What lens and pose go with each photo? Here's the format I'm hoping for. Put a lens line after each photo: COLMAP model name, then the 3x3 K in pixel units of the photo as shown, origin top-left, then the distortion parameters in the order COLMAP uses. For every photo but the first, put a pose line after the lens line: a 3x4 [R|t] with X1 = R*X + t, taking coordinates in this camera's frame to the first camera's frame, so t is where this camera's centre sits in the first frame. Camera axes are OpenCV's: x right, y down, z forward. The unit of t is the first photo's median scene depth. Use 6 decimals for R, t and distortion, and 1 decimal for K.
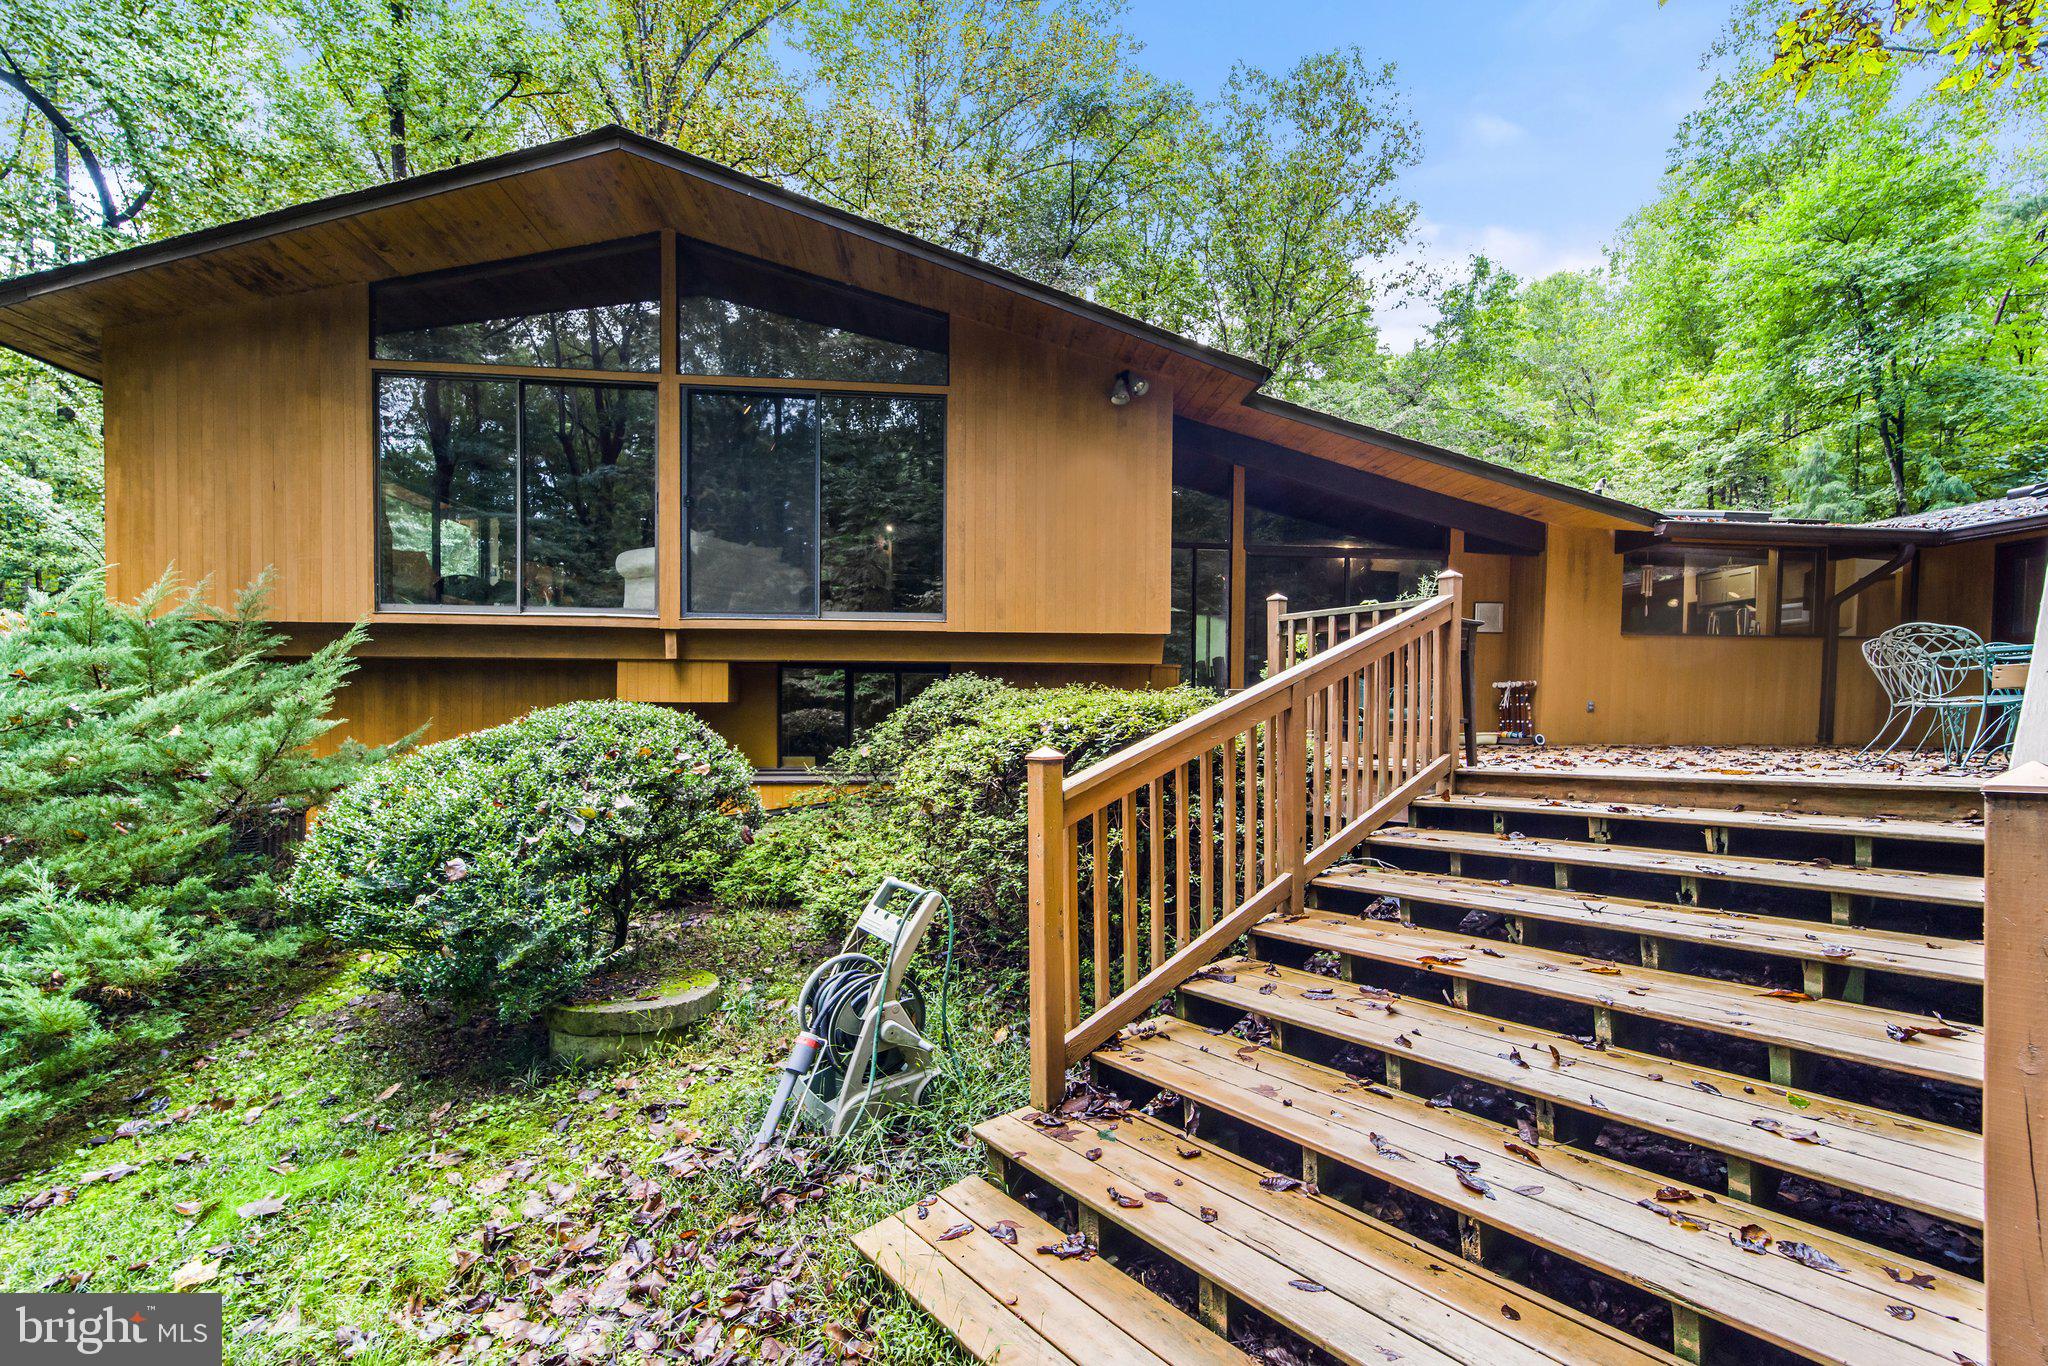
lens RADIAL K [[828.0, 0, 1027.2], [0, 828.0, 697.5], [0, 0, 1]] dist [0.000961, 0.000137]
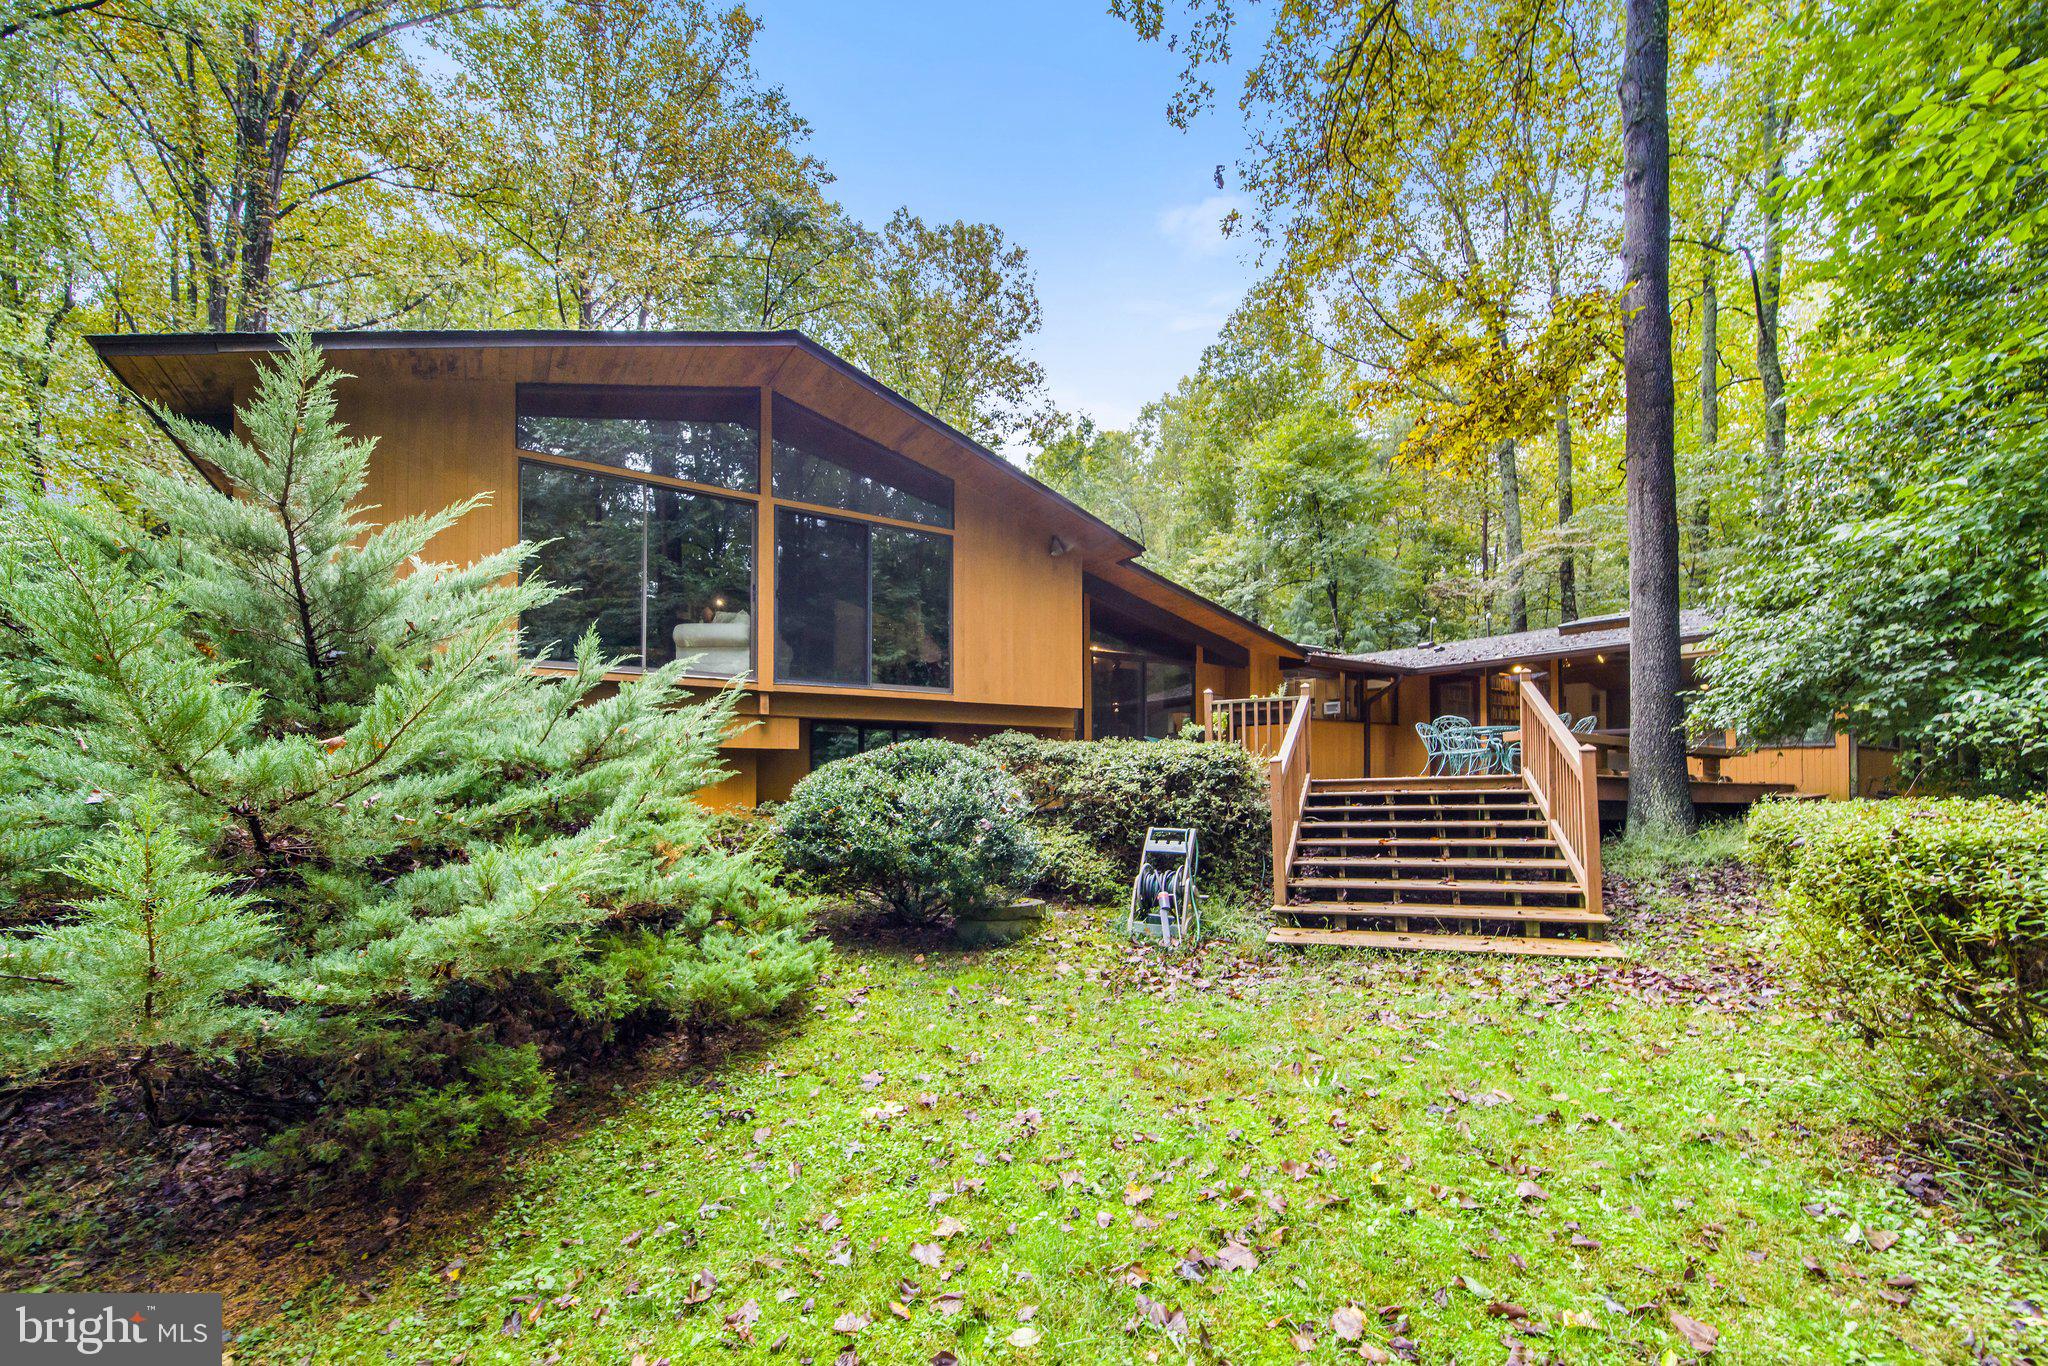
lens RADIAL K [[834.9, 0, 1021.2], [0, 834.9, 716.1], [0, 0, 1]] dist [0.000505, 0.000164]
pose [[0.887089, 0.031229, 0.460541, -0.620851], [0.000180, 0.997685, -0.067999, 0.039746], [-0.461599, 0.060404, 0.885030, -0.292508]]
